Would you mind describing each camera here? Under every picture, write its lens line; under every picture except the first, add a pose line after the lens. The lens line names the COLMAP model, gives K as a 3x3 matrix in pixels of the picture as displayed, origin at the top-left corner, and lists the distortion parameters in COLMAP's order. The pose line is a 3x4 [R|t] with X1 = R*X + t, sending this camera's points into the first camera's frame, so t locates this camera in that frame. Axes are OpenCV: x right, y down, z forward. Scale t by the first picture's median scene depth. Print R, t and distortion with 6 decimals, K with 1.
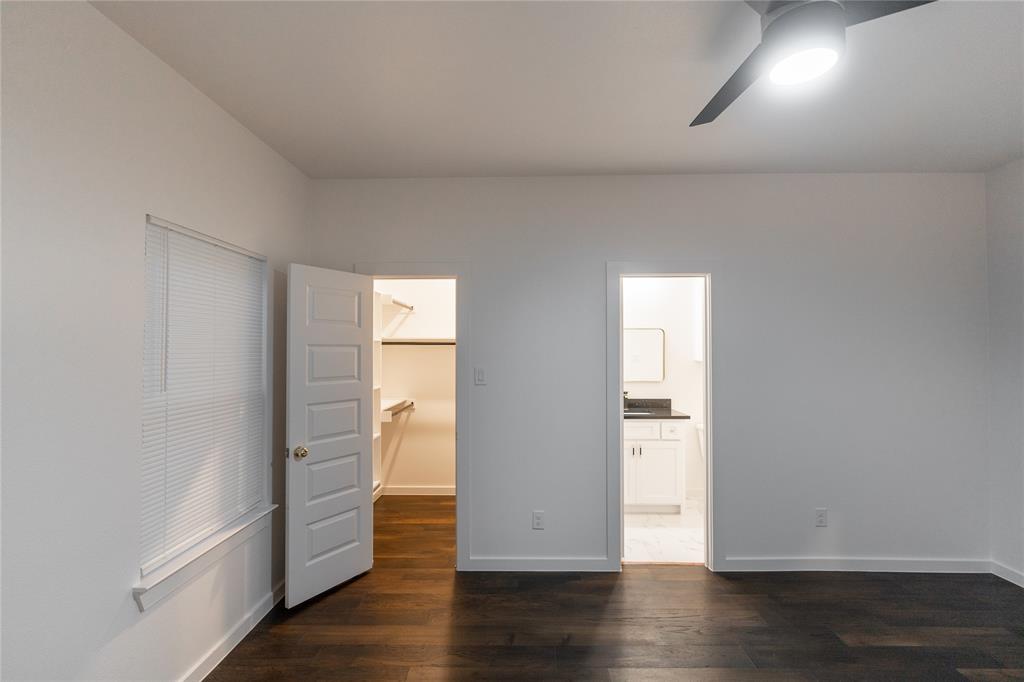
lens RADIAL K [[458.7, 0, 512.0], [0, 458.7, 341.0], [0, 0, 1]] dist [0.000615, 0.000547]
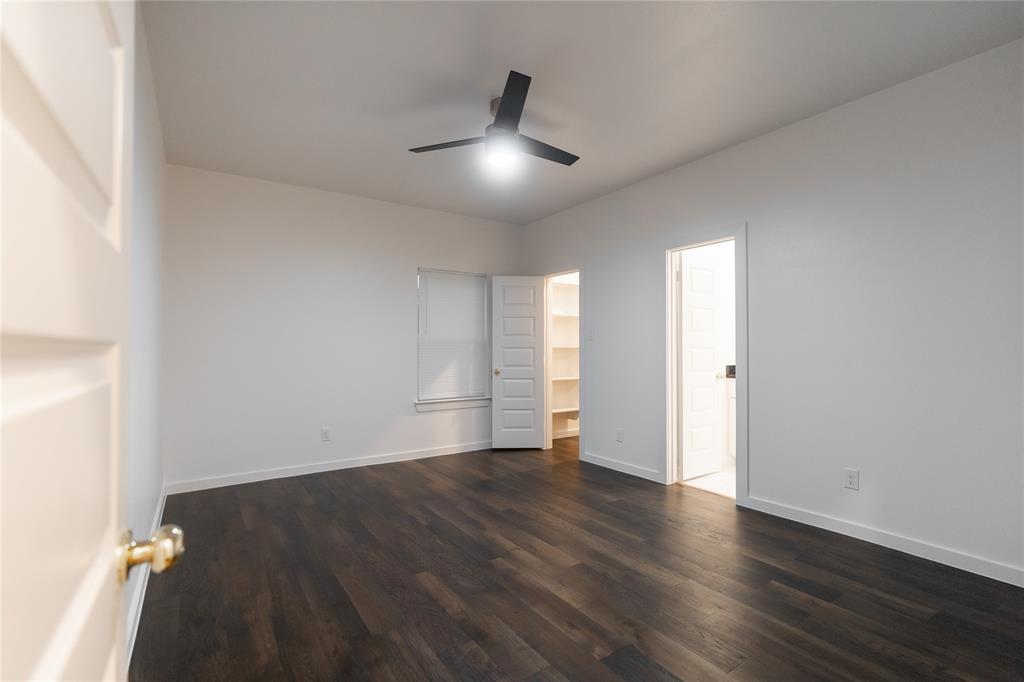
lens RADIAL K [[458.7, 0, 512.0], [0, 458.7, 341.0], [0, 0, 1]] dist [0.000615, 0.000547]
pose [[0.581895, -0.009421, -0.813210, 1.025813], [0.015625, 0.999878, -0.000403, 0.099242], [0.813114, -0.012472, 0.581971, -0.080536]]
